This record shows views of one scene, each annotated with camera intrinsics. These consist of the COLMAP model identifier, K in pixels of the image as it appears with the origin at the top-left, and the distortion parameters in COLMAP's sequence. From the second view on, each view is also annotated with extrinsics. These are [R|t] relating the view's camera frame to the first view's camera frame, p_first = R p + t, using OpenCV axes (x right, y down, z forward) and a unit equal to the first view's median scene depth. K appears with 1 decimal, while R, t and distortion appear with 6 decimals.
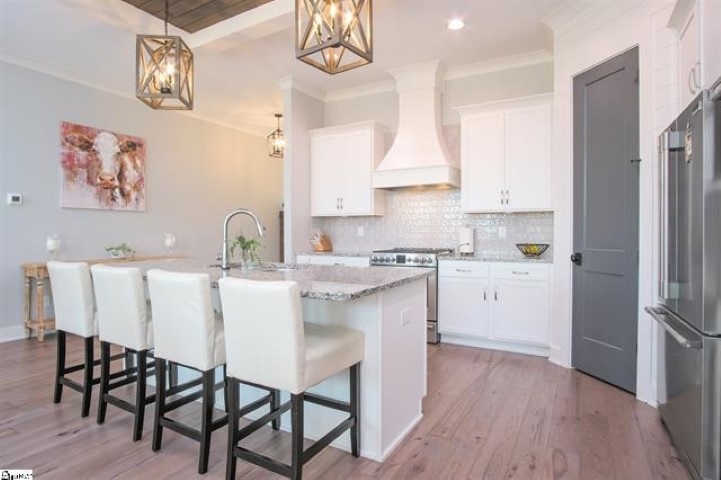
lens RADIAL K [[391.3, 0, 362.9], [0, 391.3, 236.3], [0, 0, 1]] dist [-0.036925, 0.011384]
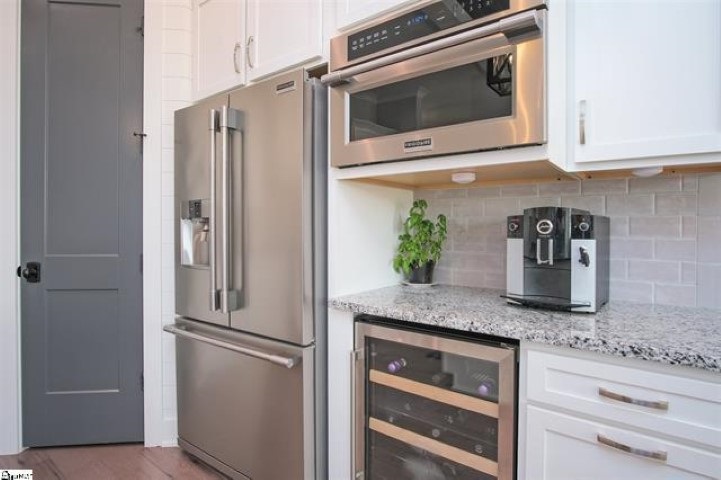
lens RADIAL K [[391.3, 0, 360.6], [0, 391.3, 226.4], [0, 0, 1]] dist [-0.036925, 0.011384]
pose [[0.126499, -0.003575, 0.991960, 0.007690], [0.009186, 0.999955, 0.002432, -0.009570], [-0.991924, 0.008804, 0.126526, 0.323308]]
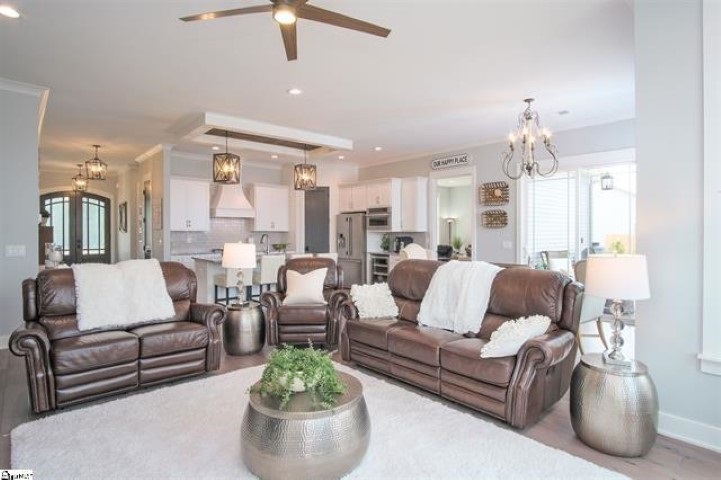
lens RADIAL K [[391.3, 0, 362.8], [0, 391.3, 237.4], [0, 0, 1]] dist [-0.036925, 0.011384]
pose [[0.312741, -0.005686, 0.949821, -1.769638], [0.008058, 0.999962, 0.003332, -0.028810], [-0.949804, 0.006612, 0.312775, -0.283668]]
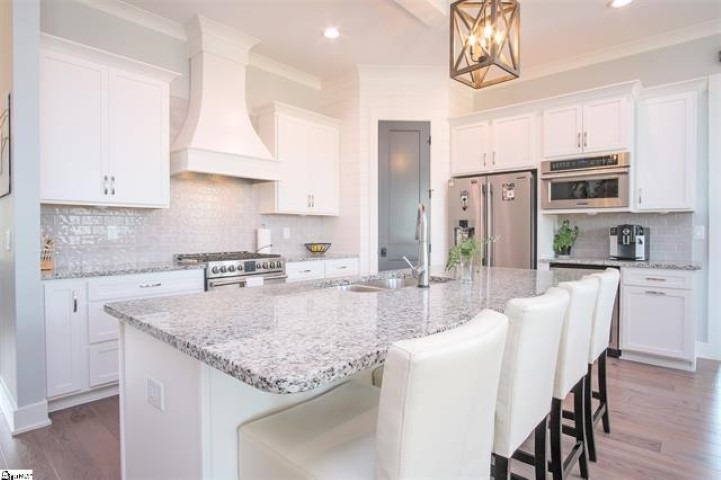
lens RADIAL K [[391.3, 0, 360.9], [0, 391.3, 233.2], [0, 0, 1]] dist [-0.036925, 0.011384]
pose [[0.206281, -0.005359, 0.978478, -0.690790], [0.010200, 0.999942, 0.003326, -0.012130], [-0.978440, 0.009295, 0.206324, 0.644533]]
